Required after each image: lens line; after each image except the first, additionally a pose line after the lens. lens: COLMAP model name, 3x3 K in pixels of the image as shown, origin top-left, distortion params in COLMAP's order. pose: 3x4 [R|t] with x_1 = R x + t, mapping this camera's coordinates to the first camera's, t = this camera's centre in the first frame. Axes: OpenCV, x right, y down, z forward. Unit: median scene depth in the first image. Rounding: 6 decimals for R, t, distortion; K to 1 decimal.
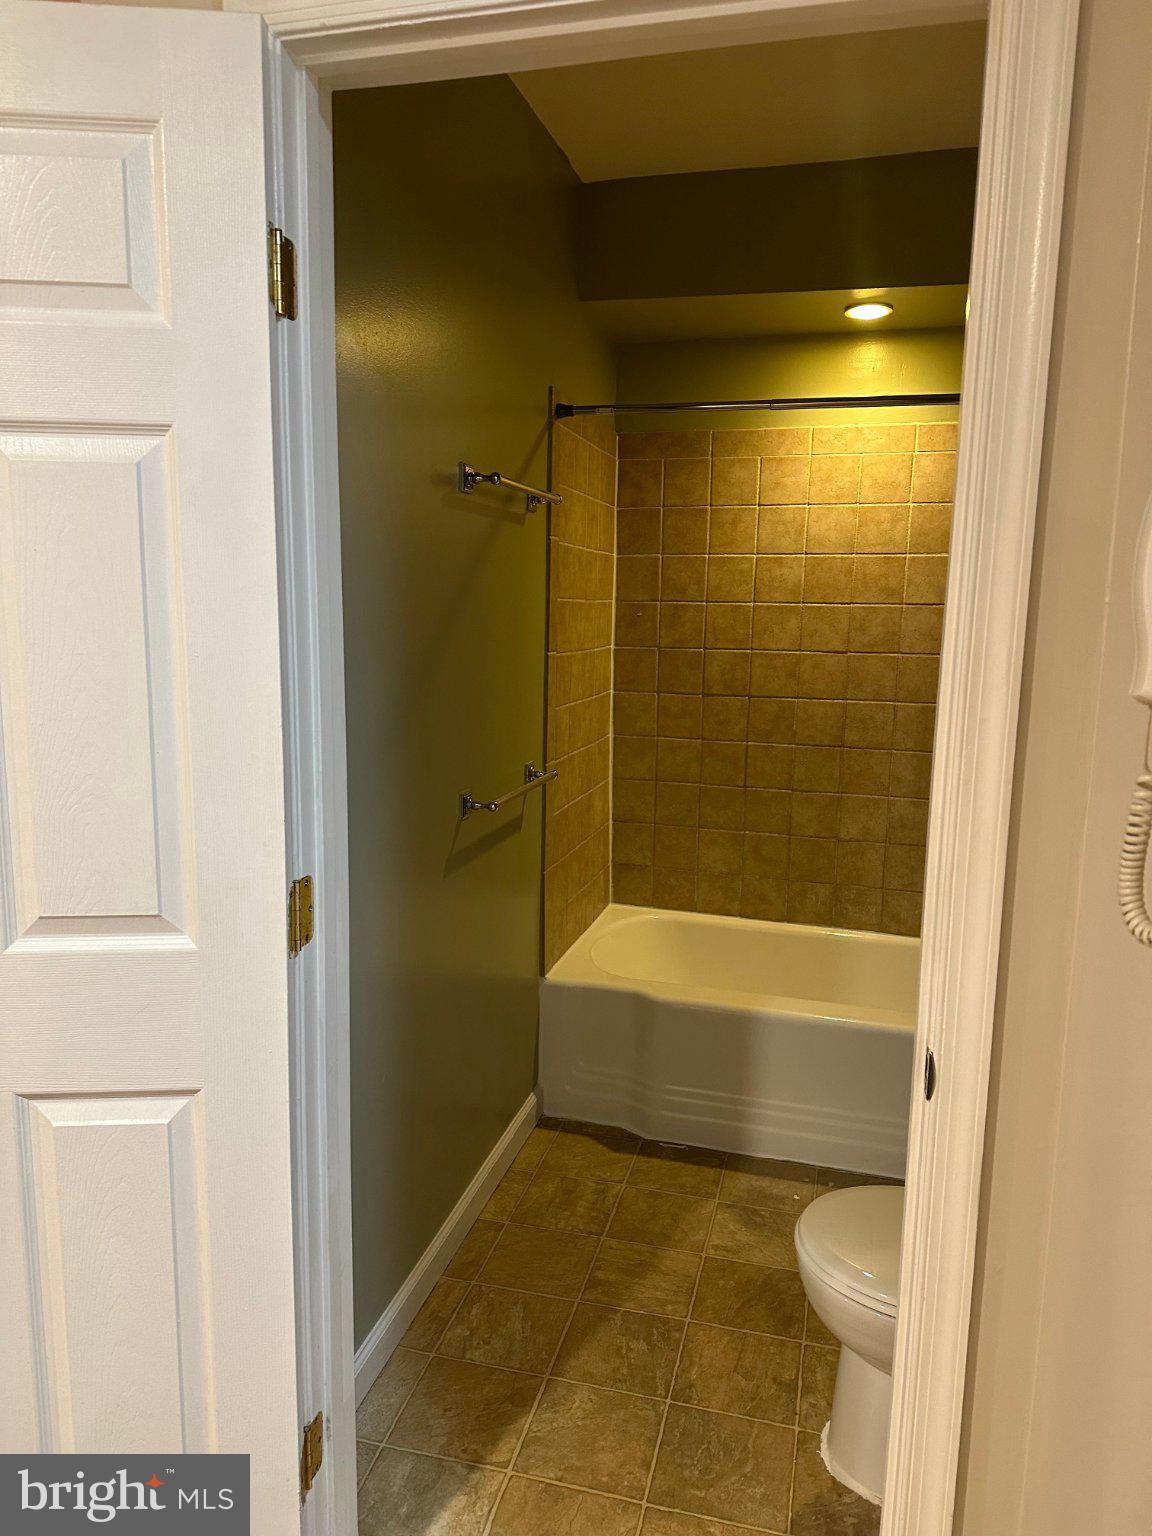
lens RADIAL K [[1074.9, 0, 580.2], [0, 1074.9, 767.3], [0, 0, 1]] dist [0.008218, -0.020270]
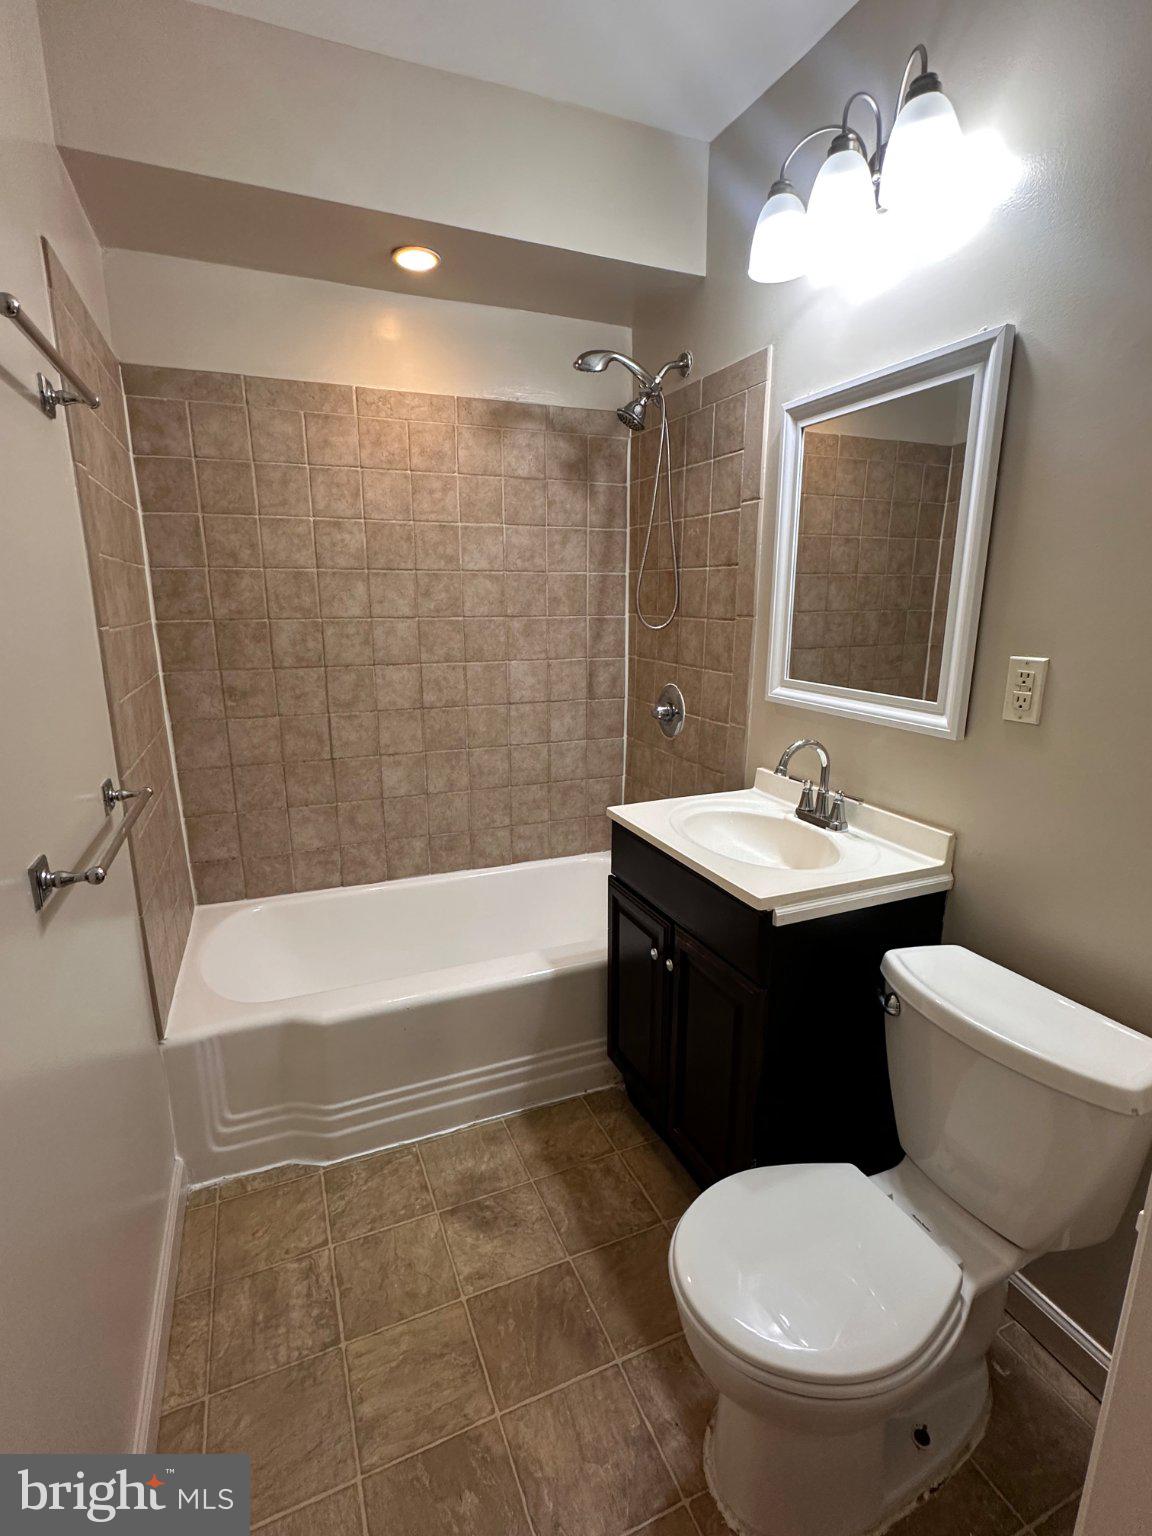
lens RADIAL K [[717.6, 0, 580.9], [0, 717.6, 766.7], [0, 0, 1]] dist [-0.016794, 0.000693]
pose [[0.781175, -0.157033, 0.604240, -0.068226], [0.104906, 0.987105, 0.120908, -0.031183], [-0.615435, -0.031062, 0.787575, 0.346354]]
